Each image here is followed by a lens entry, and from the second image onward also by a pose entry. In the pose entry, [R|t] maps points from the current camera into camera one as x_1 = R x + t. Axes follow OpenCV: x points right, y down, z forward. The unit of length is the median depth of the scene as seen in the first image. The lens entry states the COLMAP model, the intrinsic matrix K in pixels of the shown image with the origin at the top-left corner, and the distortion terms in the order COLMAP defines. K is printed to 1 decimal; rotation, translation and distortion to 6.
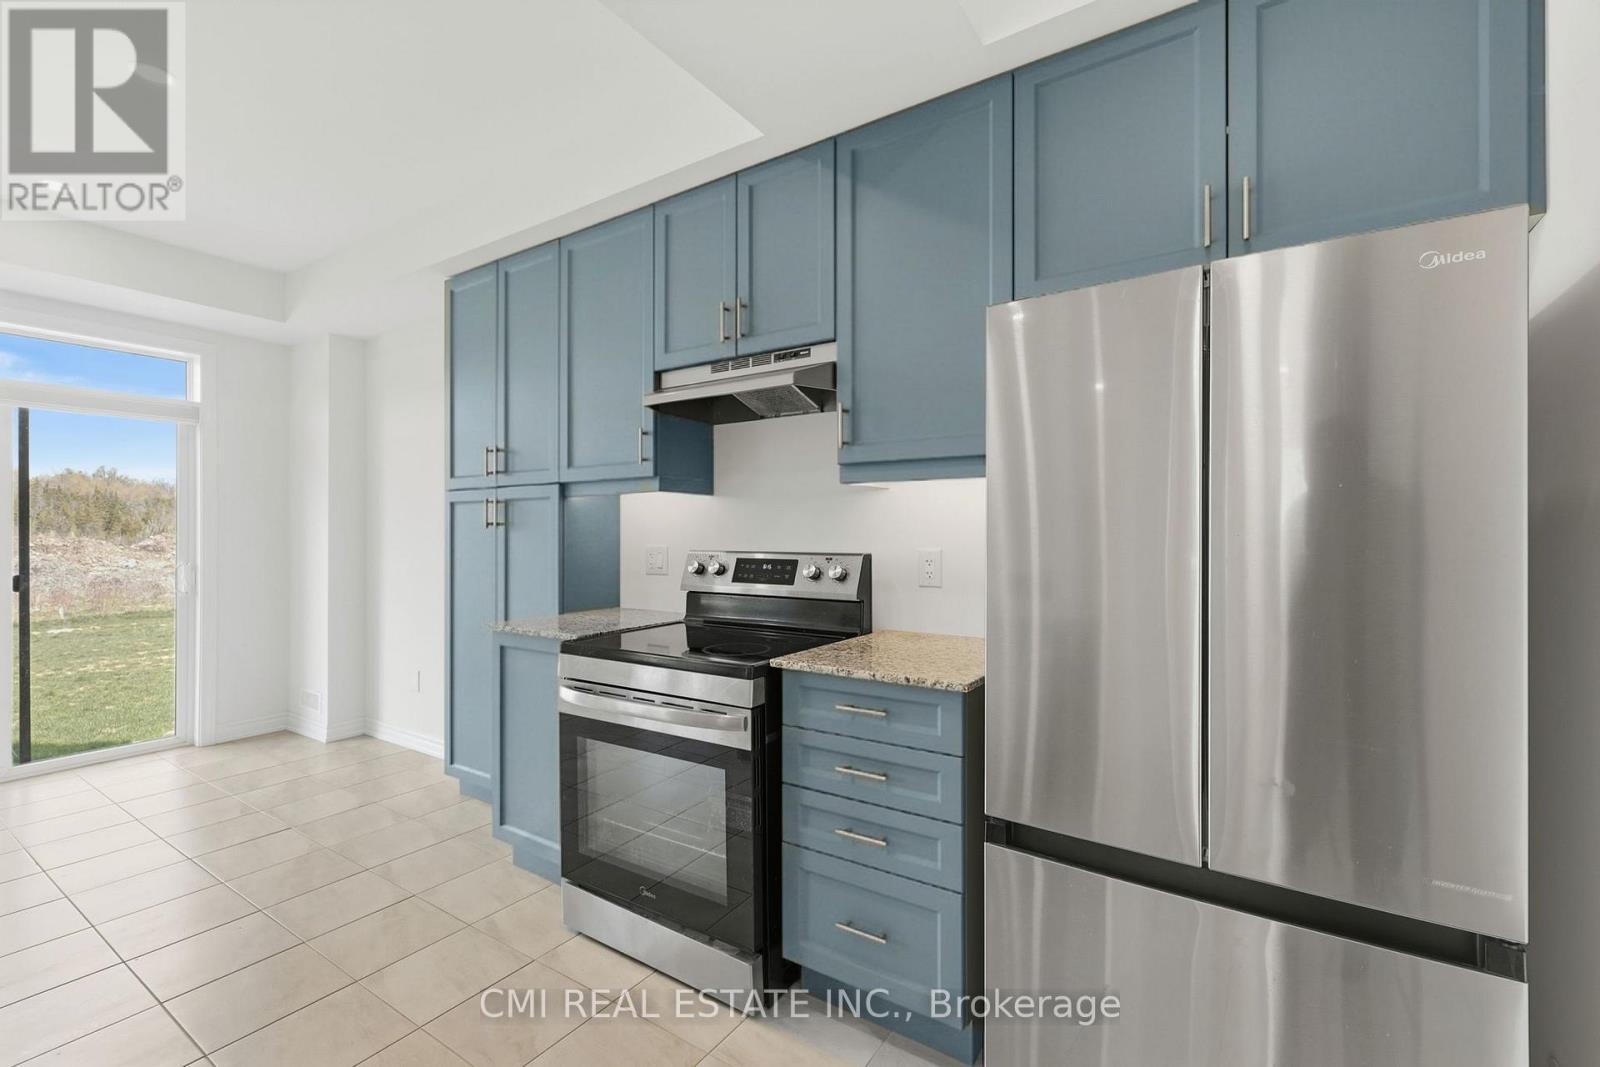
lens RADIAL K [[696.0, 0, 796.5], [0, 696.0, 528.4], [0, 0, 1]] dist [0.002224, 0.000142]
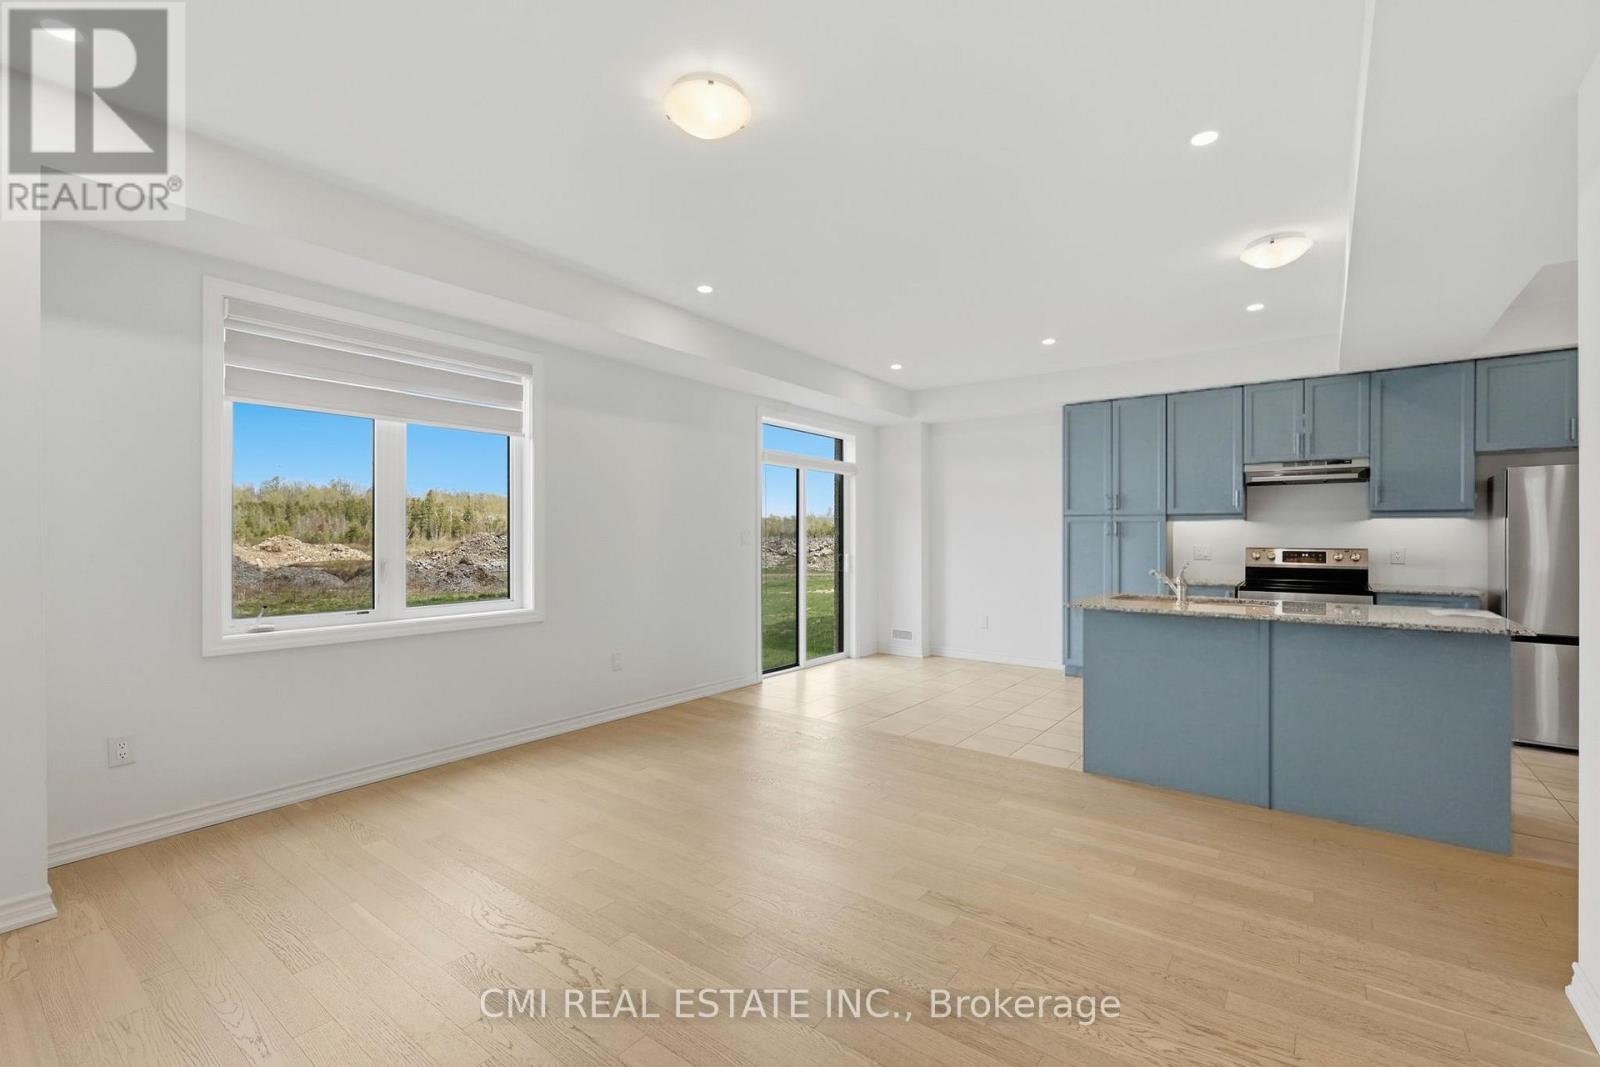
lens RADIAL K [[695.9, 0, 795.1], [0, 695.9, 537.2], [0, 0, 1]] dist [0.000986, 0.000184]
pose [[0.997712, 0.004109, -0.067478, -1.519187], [-0.003670, 0.999971, 0.006623, -0.009226], [0.067503, -0.006361, 0.997699, -1.306081]]
